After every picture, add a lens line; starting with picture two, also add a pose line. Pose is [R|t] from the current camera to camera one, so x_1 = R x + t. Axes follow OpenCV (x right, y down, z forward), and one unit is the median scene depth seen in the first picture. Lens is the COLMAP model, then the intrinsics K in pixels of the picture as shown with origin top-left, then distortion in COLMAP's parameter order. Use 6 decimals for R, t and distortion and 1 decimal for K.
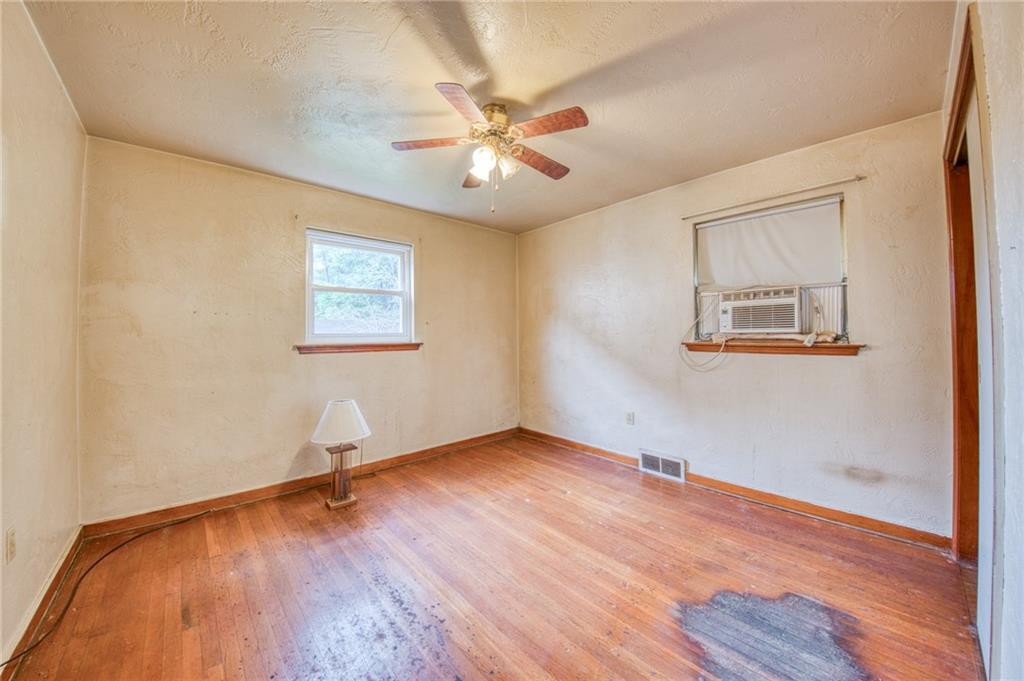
lens RADIAL K [[360.0, 0, 505.2], [0, 360.0, 333.7], [0, 0, 1]] dist [-0.021727, -0.000140]
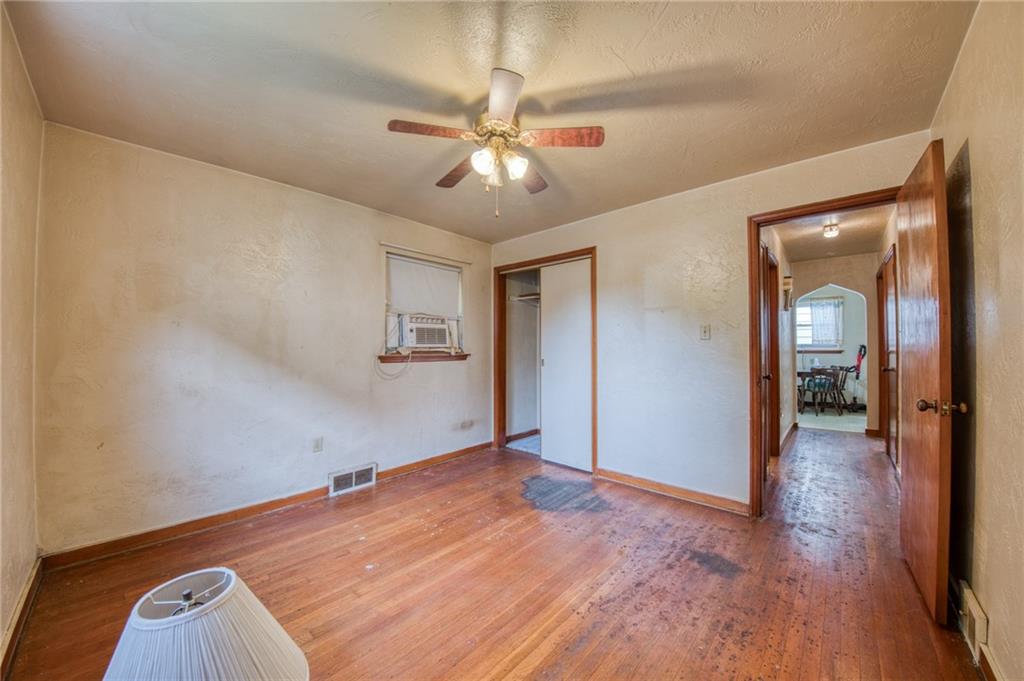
lens RADIAL K [[370.1, 0, 510.0], [0, 370.1, 349.5], [0, 0, 1]] dist [-0.000770, -0.000157]
pose [[-0.100679, 0.002152, 0.994917, -0.713902], [0.000701, 0.999998, -0.002092, 0.009379], [-0.994919, 0.000487, -0.100681, 0.751382]]
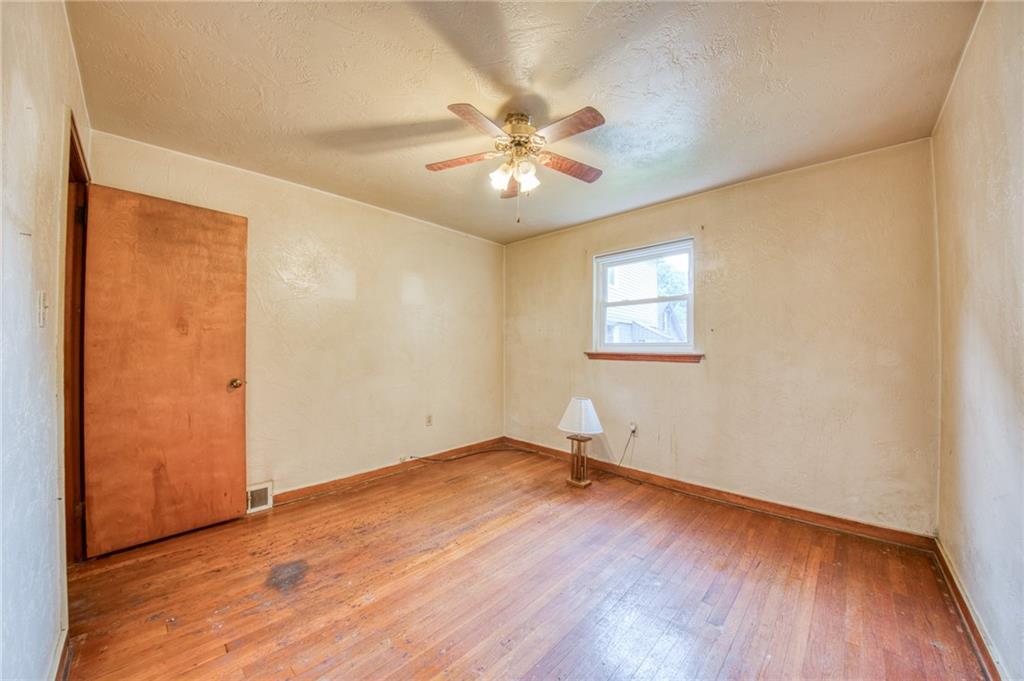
lens RADIAL K [[360.9, 0, 510.6], [0, 360.9, 349.4], [0, 0, 1]] dist [-0.028231, -0.000216]
pose [[0.082999, 0.018822, -0.996372, 0.682544], [0.000095, 0.999821, 0.018896, -0.002172], [0.996550, -0.001663, 0.082982, 0.632012]]
